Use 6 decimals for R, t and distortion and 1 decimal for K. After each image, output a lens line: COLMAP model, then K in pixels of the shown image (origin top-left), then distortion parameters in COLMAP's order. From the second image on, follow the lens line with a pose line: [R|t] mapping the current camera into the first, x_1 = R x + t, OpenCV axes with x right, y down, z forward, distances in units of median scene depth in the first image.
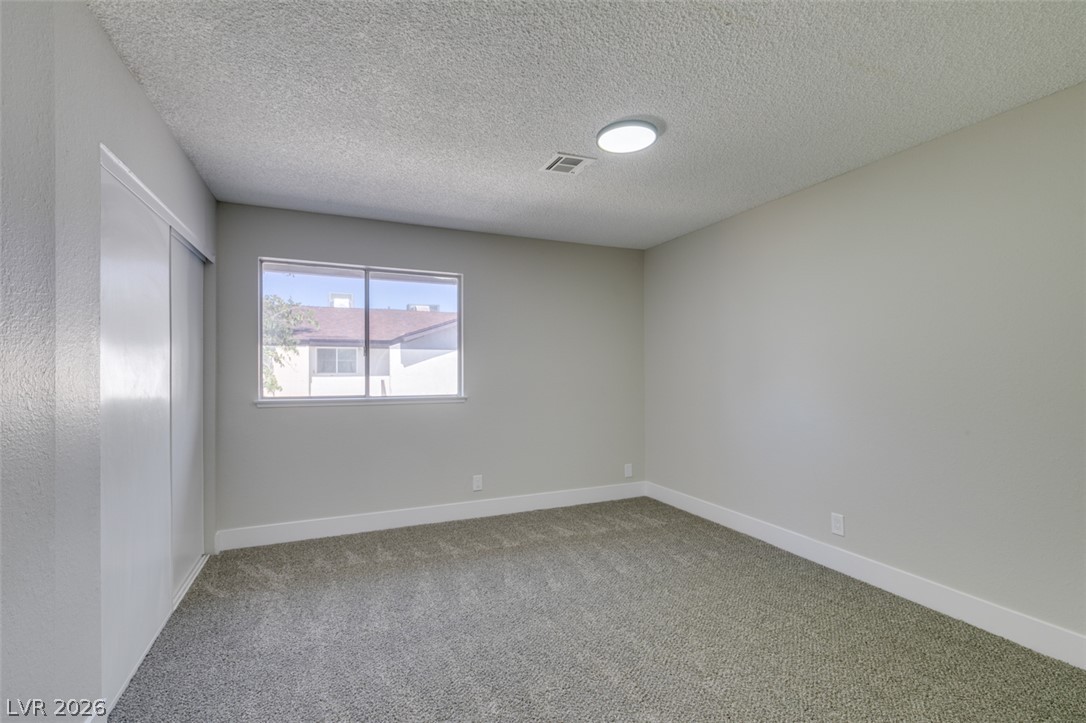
lens RADIAL K [[486.6, 0, 545.0], [0, 486.6, 363.4], [0, 0, 1]] dist [-0.000154, -0.002184]
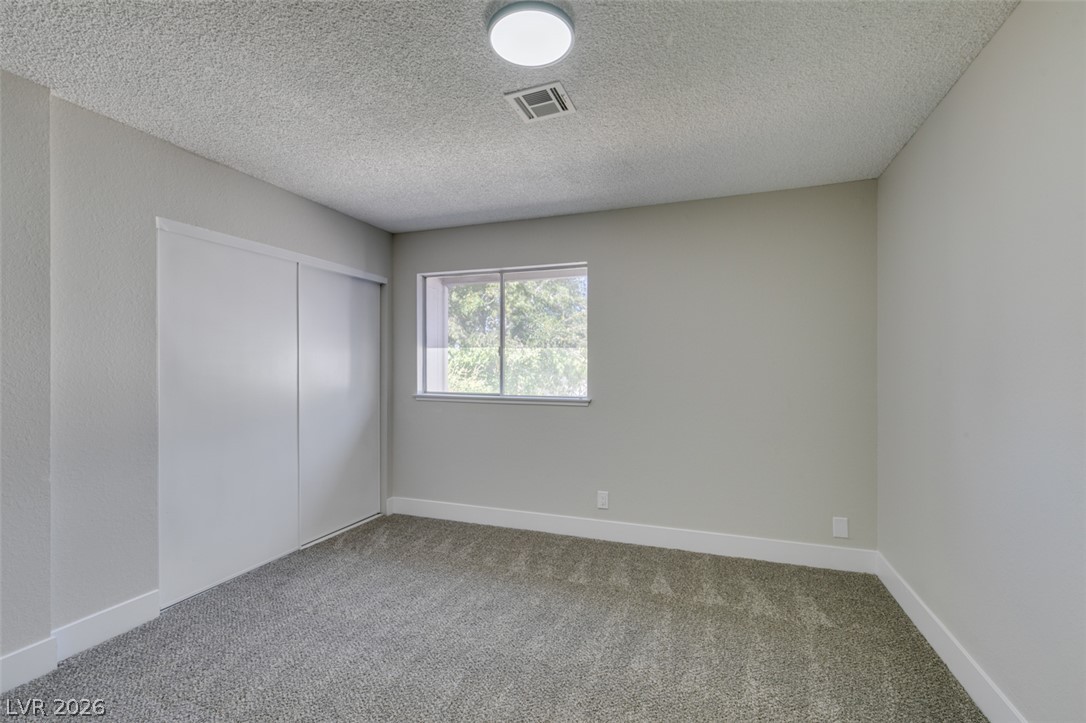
lens RADIAL K [[486.6, 0, 542.3], [0, 486.6, 363.3], [0, 0, 1]] dist [-0.000154, -0.002184]
pose [[0.717223, -0.002375, -0.696839, 0.457436], [0.003945, 0.999992, 0.000653, 0.000710], [0.696832, -0.003217, 0.717227, 0.353823]]
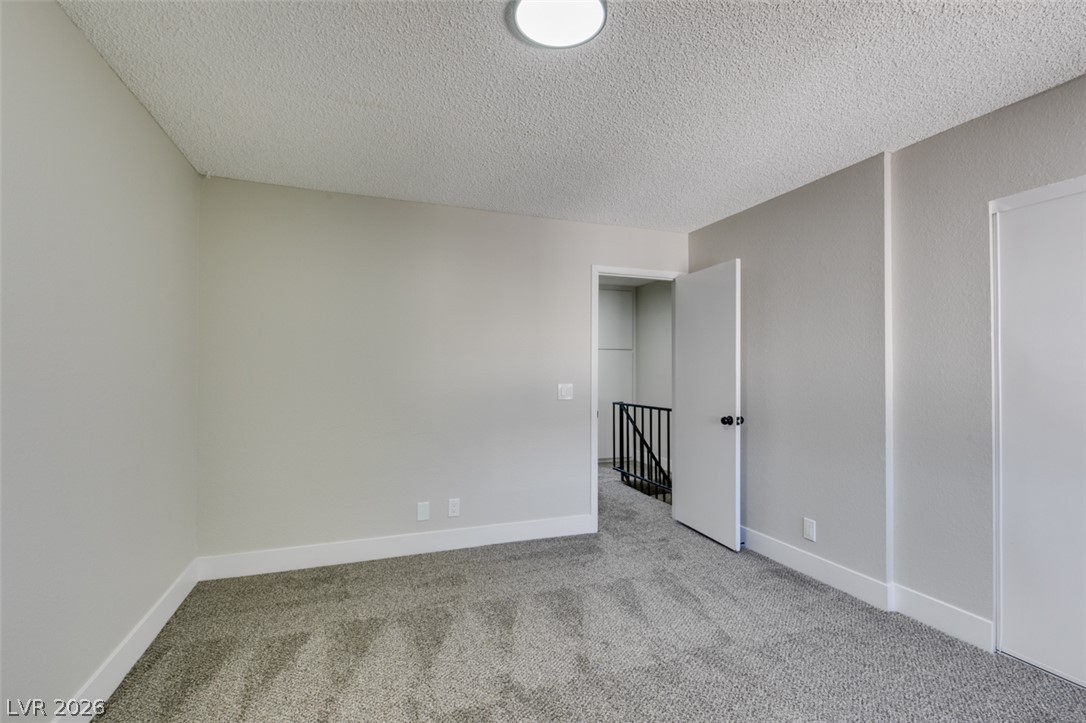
lens RADIAL K [[486.6, 0, 543.0], [0, 486.6, 364.3], [0, 0, 1]] dist [-0.000154, -0.002184]
pose [[-0.998205, -0.001994, 0.059864, 0.150757], [-0.003329, 0.999748, -0.022205, 0.010955], [-0.059804, -0.022364, -0.997960, 1.027365]]
